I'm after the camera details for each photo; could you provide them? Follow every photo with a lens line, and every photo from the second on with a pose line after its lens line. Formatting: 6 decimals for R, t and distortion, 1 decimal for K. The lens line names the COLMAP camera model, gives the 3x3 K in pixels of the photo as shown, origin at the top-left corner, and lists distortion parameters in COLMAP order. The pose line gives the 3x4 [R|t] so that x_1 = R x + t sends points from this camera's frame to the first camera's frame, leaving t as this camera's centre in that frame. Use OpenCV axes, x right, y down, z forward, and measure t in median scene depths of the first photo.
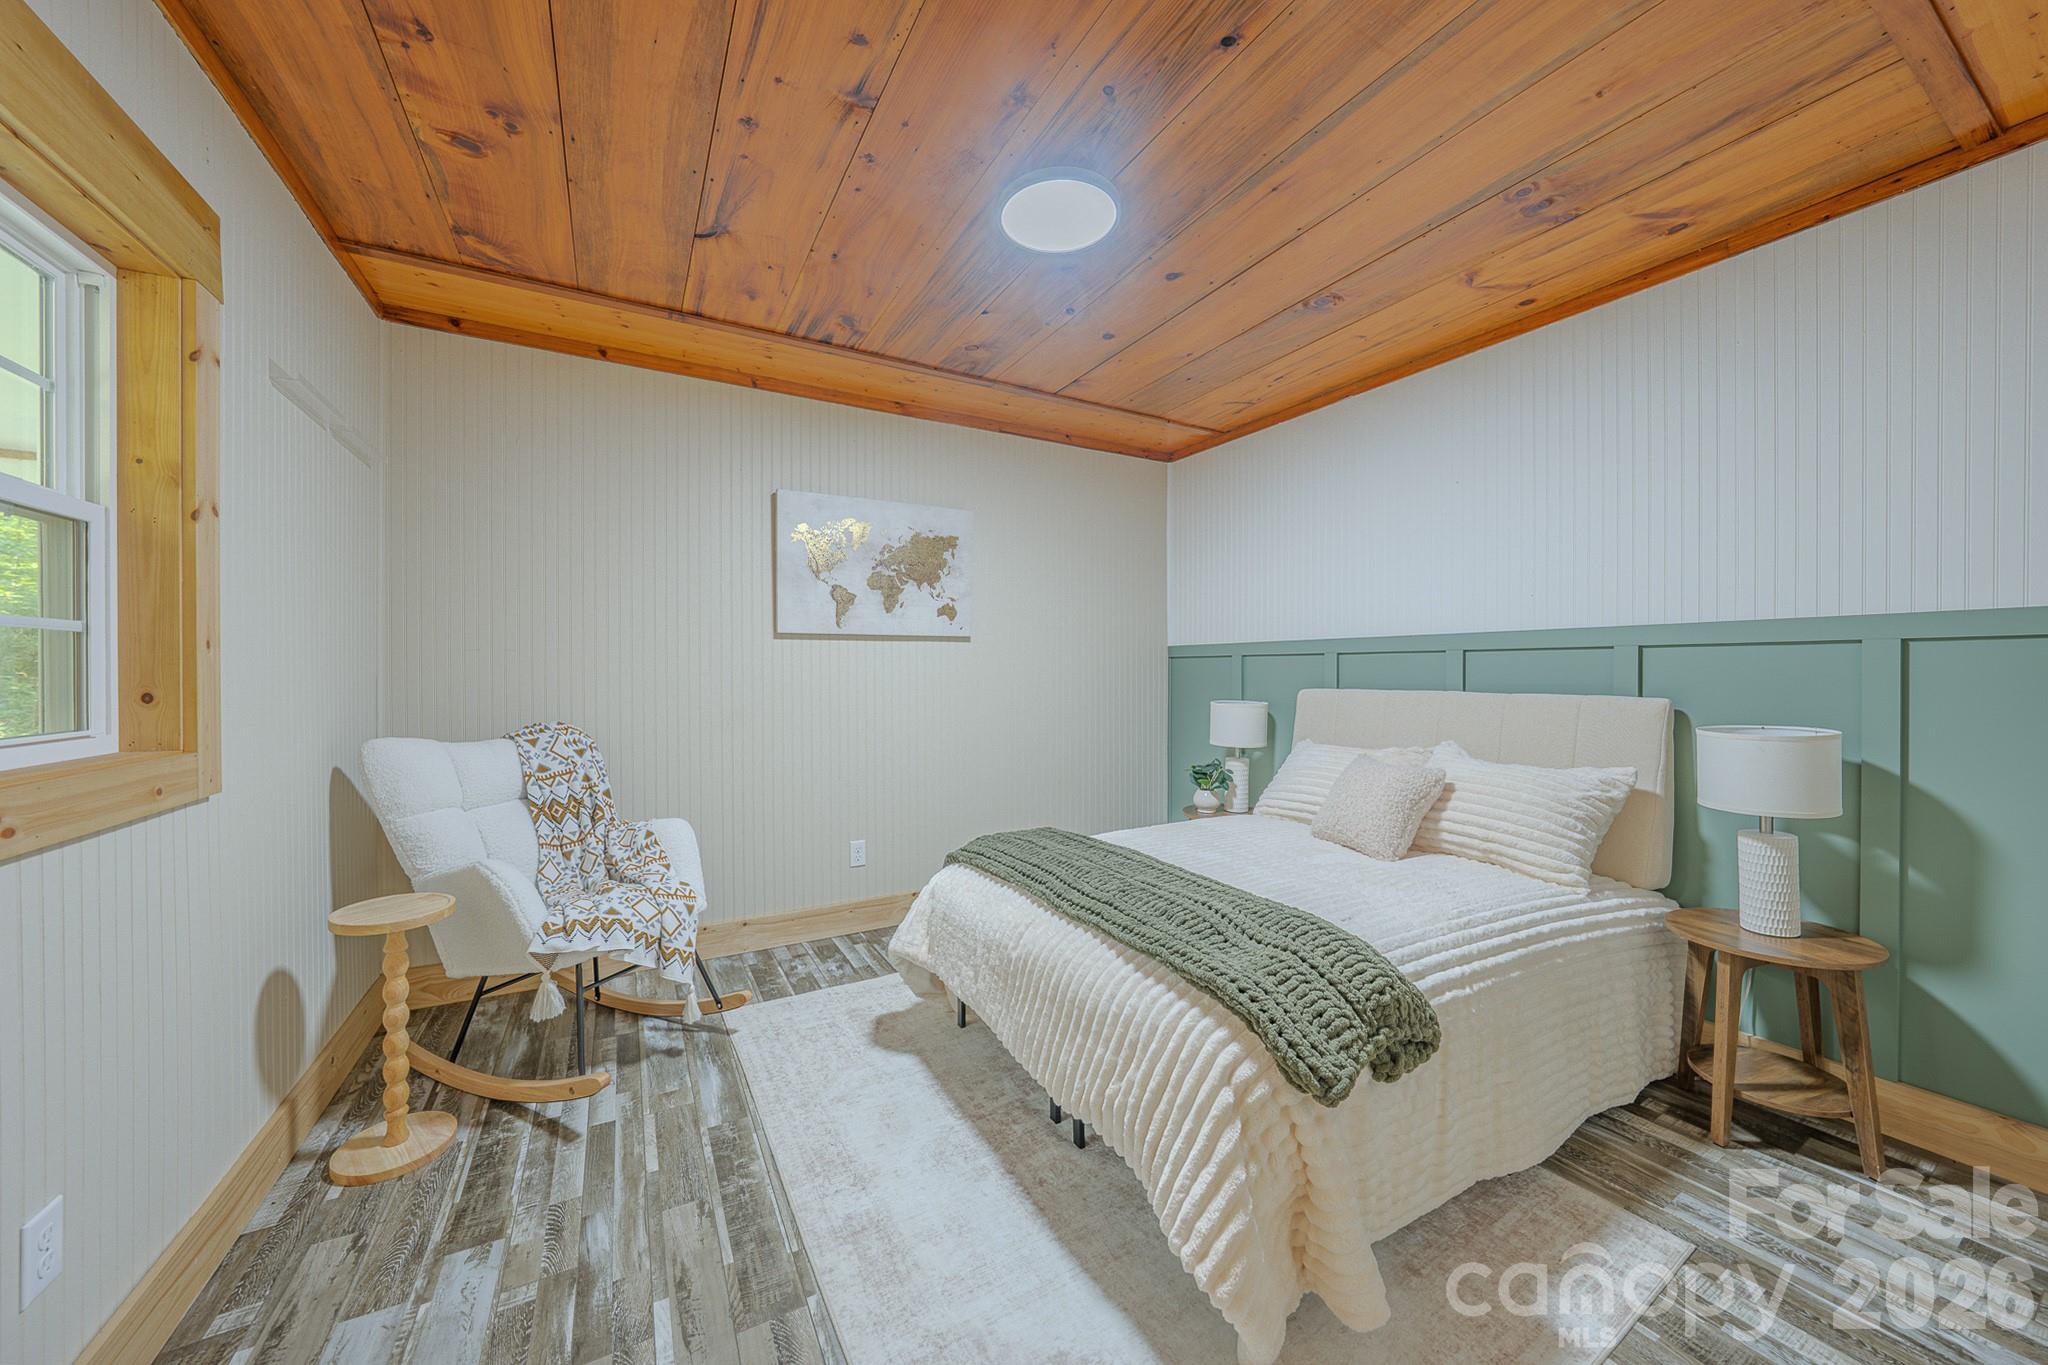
lens RADIAL K [[724.2, 0, 1029.6], [0, 724.2, 676.7], [0, 0, 1]] dist [-0.017453, 0.000361]
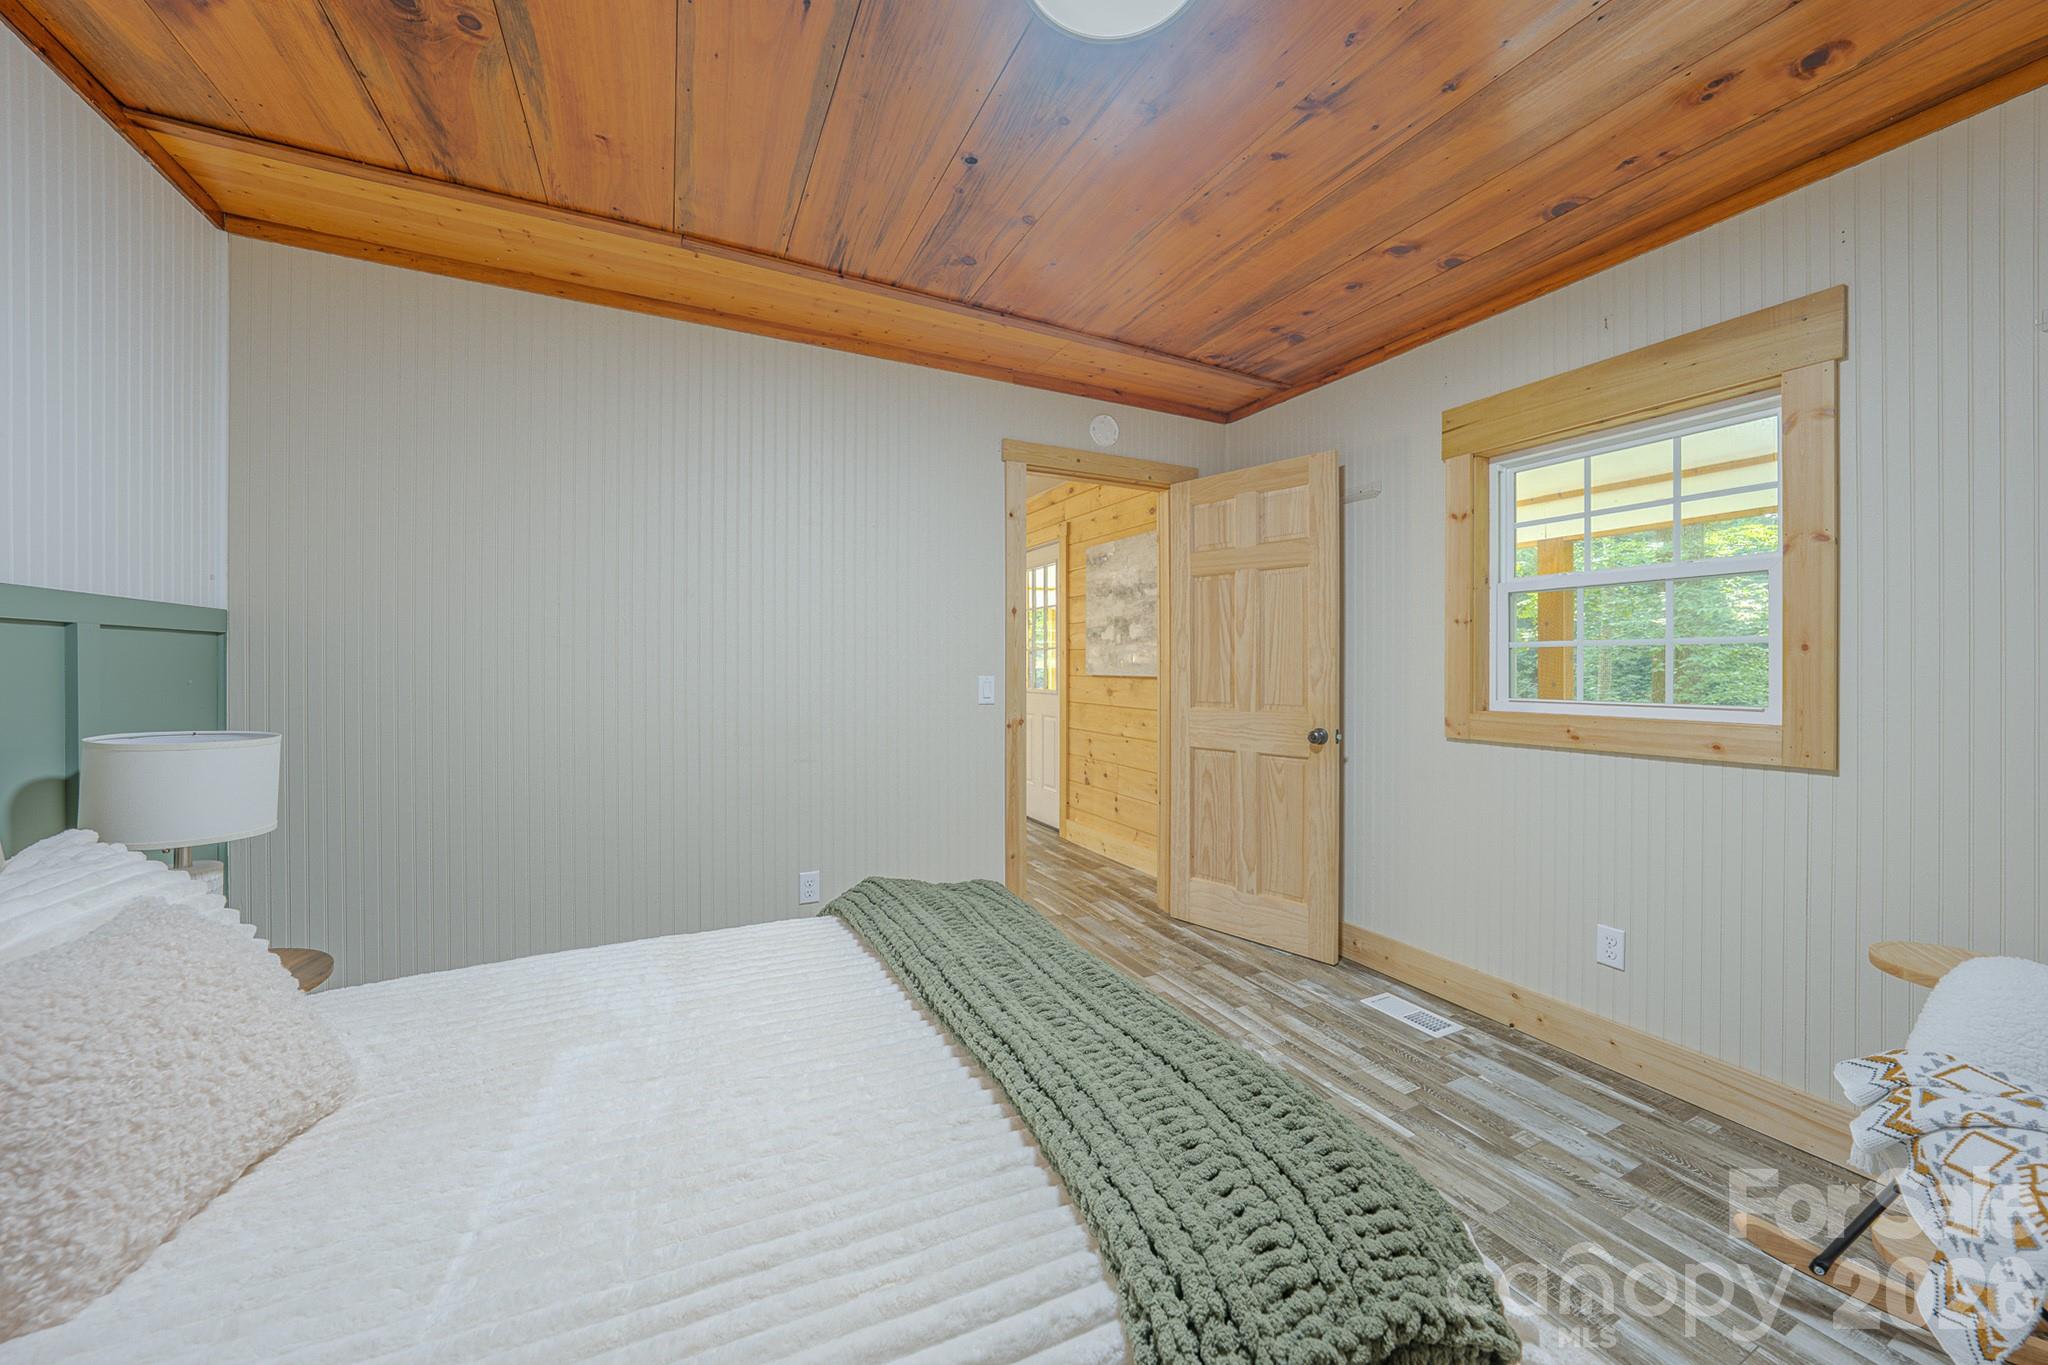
lens RADIAL K [[724.2, 0, 1012.5], [0, 724.2, 676.7], [0, 0, 1]] dist [-0.017453, 0.000361]
pose [[-0.997761, 0.006155, 0.066598, 0.141033], [0.006923, 0.999912, 0.011300, -0.025767], [-0.066522, 0.011736, -0.997716, 2.210084]]
